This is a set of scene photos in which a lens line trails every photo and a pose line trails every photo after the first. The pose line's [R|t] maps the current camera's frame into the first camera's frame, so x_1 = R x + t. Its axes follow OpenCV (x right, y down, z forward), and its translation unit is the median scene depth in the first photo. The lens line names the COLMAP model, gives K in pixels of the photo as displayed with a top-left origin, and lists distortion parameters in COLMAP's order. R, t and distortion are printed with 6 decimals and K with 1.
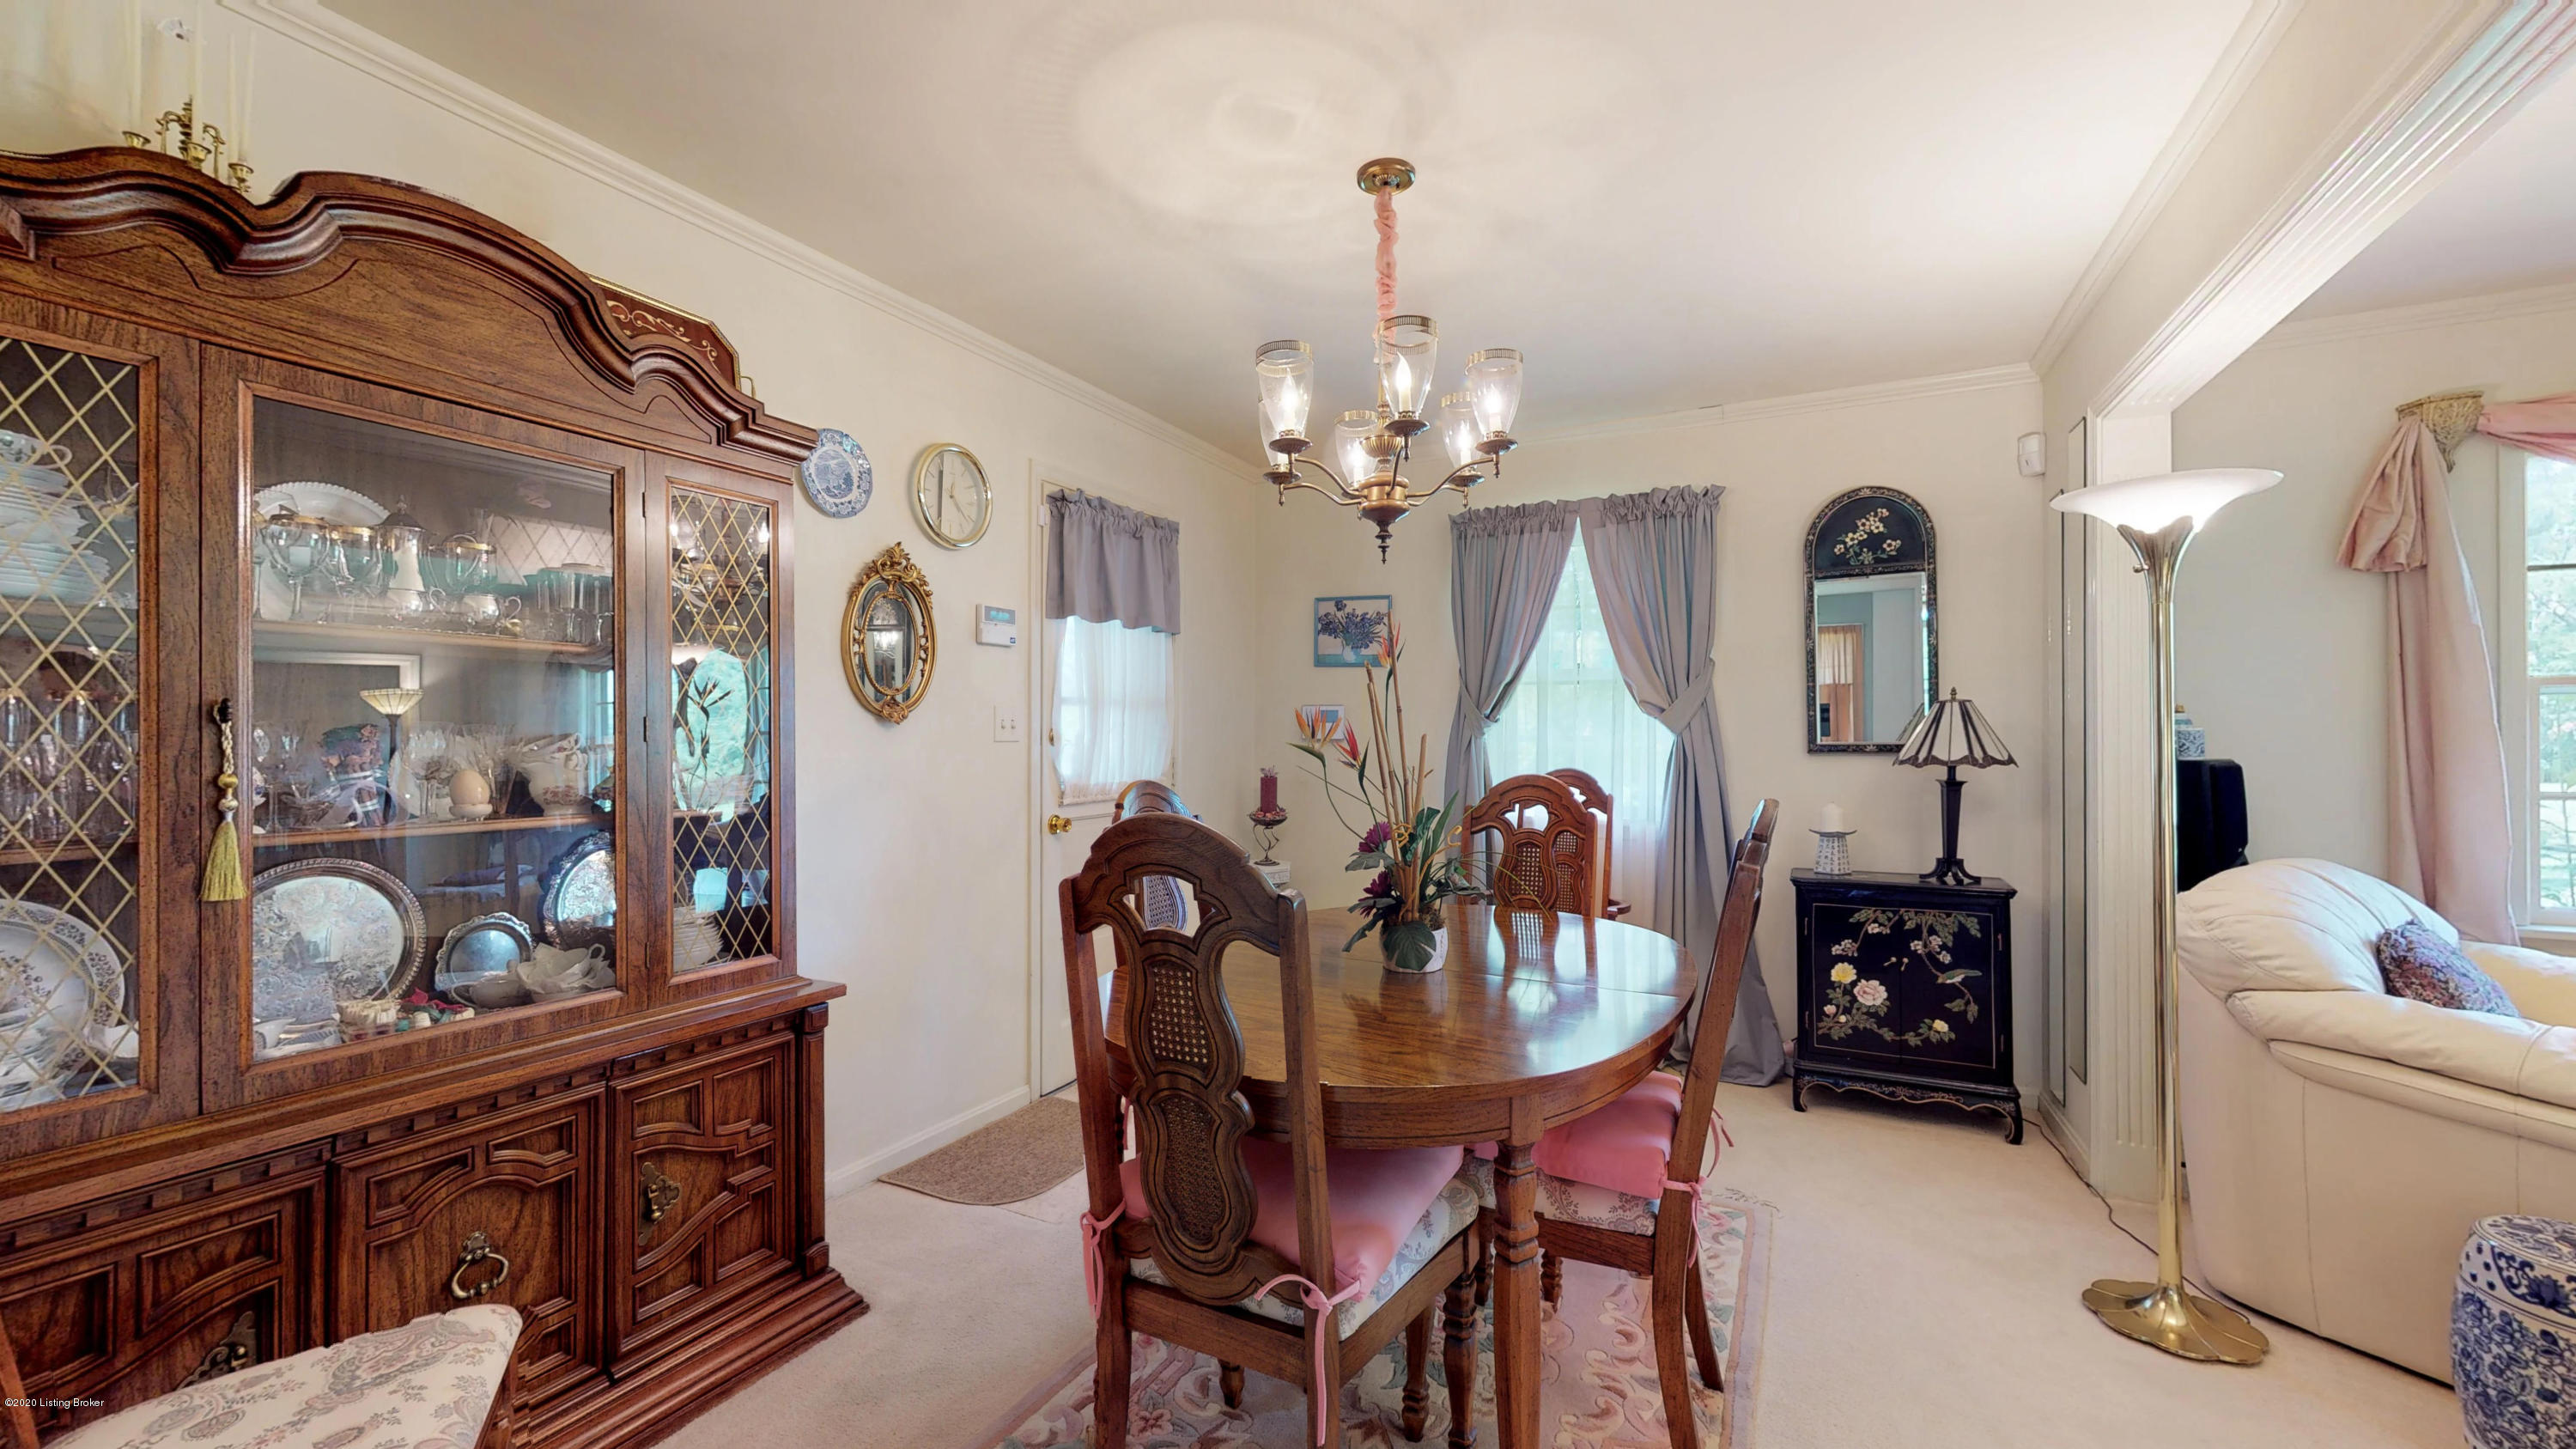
lens RADIAL K [[990.7, 0, 1287.2], [0, 990.7, 731.3], [0, 0, 1]] dist [0.001434, 0.000210]
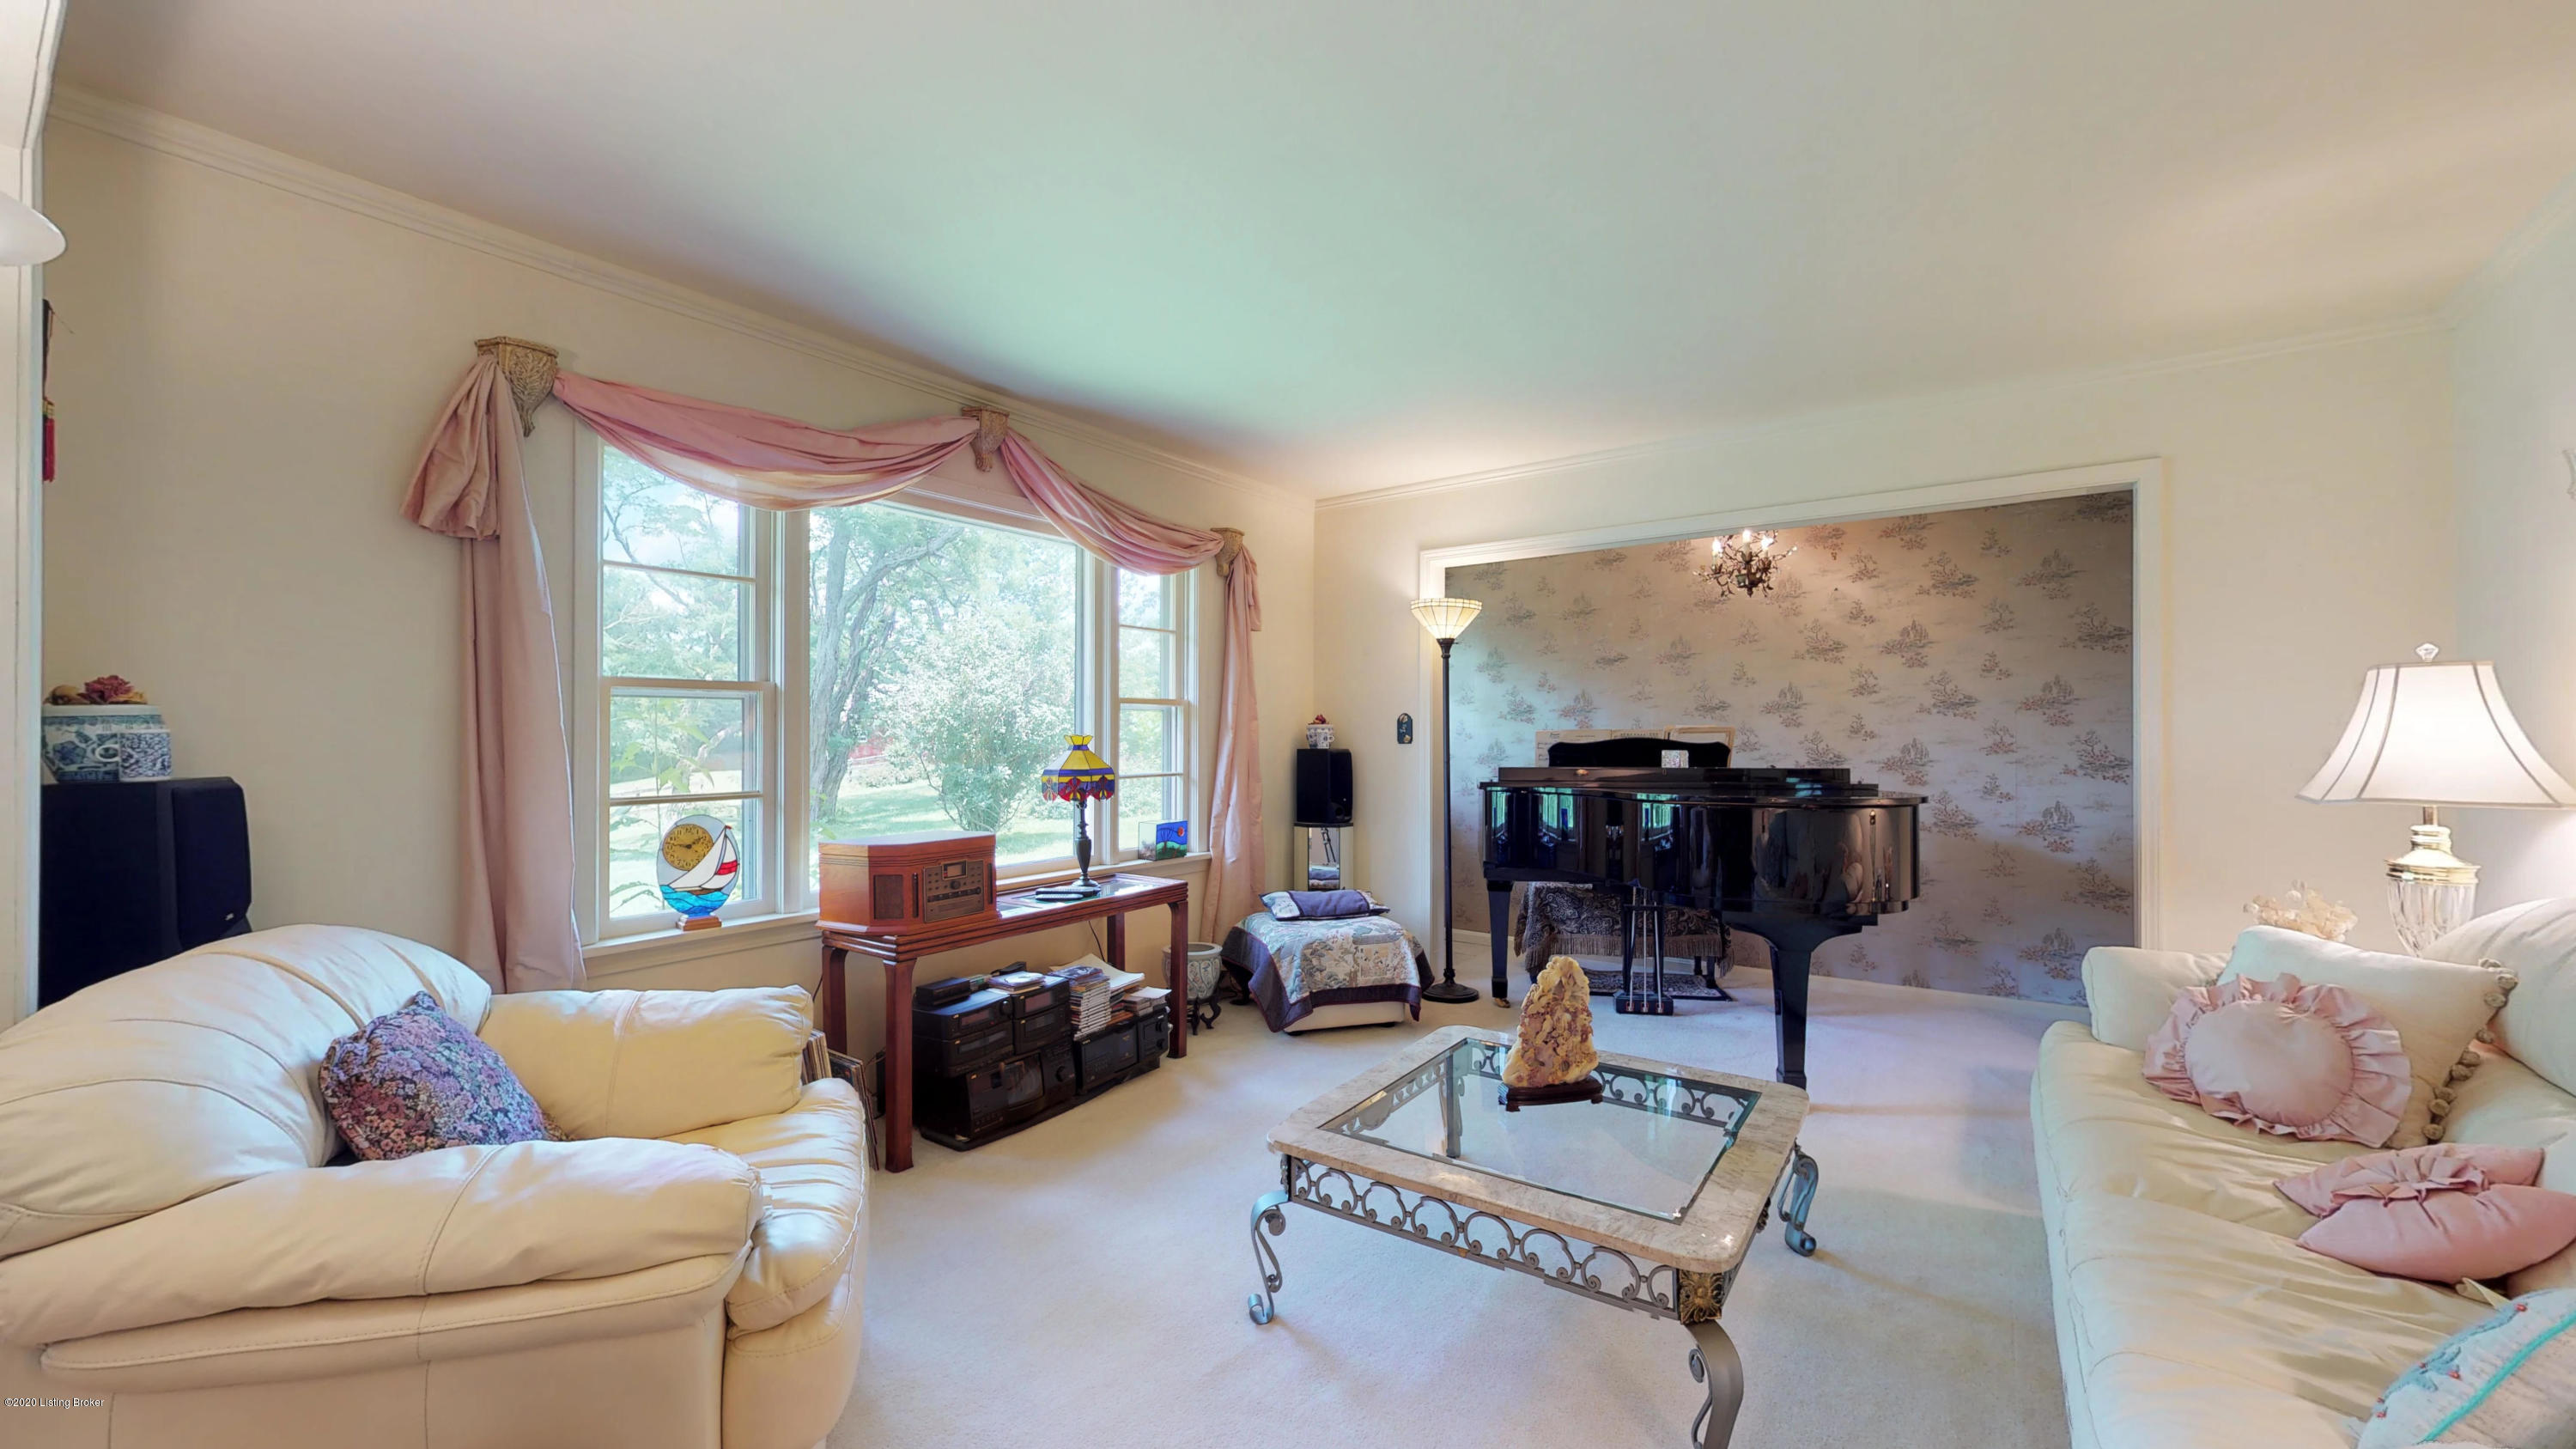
lens RADIAL K [[990.7, 0, 1284.0], [0, 990.7, 735.7], [0, 0, 1]] dist [0.001434, 0.000210]
pose [[0.145722, 0.005579, 0.989310, 0.416898], [-0.004699, 0.999977, -0.004947, 0.002449], [-0.989314, -0.003928, 0.145744, 0.223179]]
